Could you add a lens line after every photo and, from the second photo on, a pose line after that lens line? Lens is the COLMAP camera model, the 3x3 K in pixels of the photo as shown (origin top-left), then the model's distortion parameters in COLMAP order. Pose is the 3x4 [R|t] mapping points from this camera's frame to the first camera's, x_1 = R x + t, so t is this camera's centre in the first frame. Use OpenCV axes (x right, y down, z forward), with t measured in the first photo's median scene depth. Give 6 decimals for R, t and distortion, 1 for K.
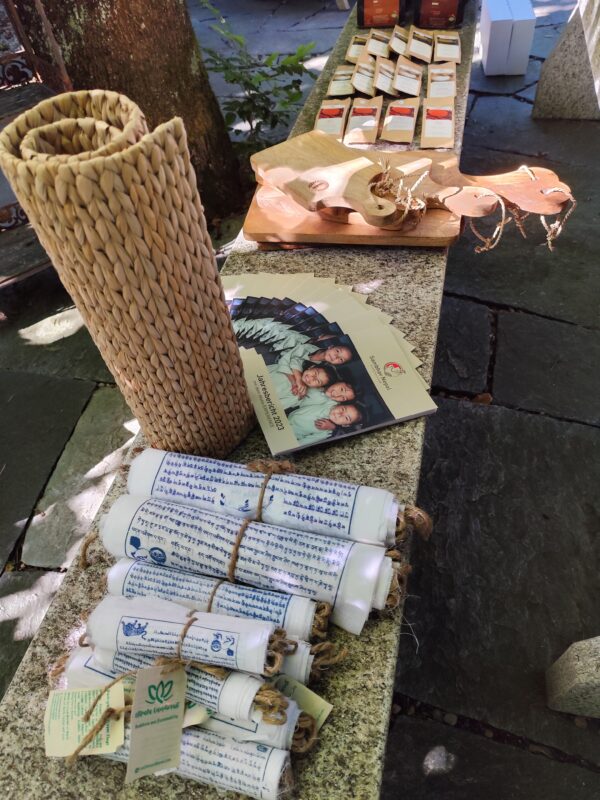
lens RADIAL K [[532.0, 0, 318.4], [0, 532.0, 399.4], [0, 0, 1]] dist [0.014365, -0.035449]
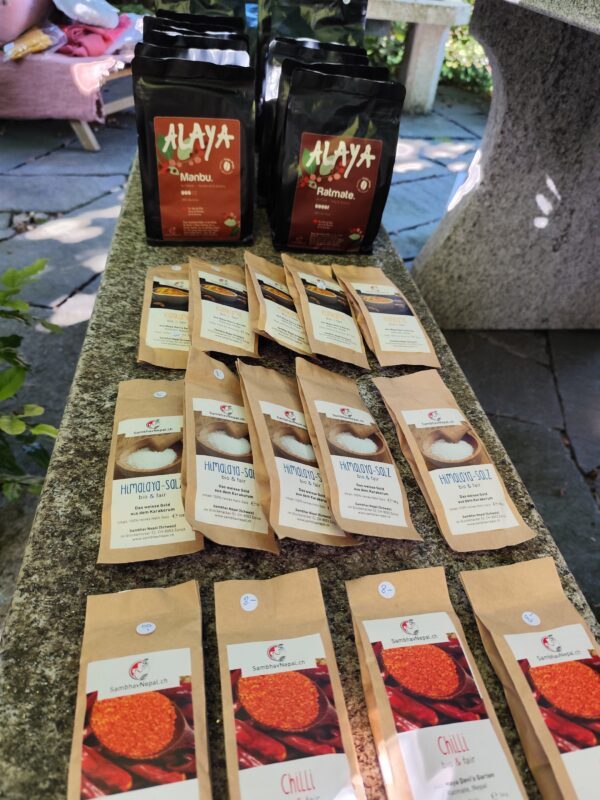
lens RADIAL K [[532.0, 0, 301.6], [0, 532.0, 405.0], [0, 0, 1]] dist [0.014365, -0.035449]
pose [[0.923029, -0.102697, 0.370771, 0.014646], [0.162553, 0.977572, -0.133903, -0.512948], [-0.348703, 0.183866, 0.919021, 0.604412]]
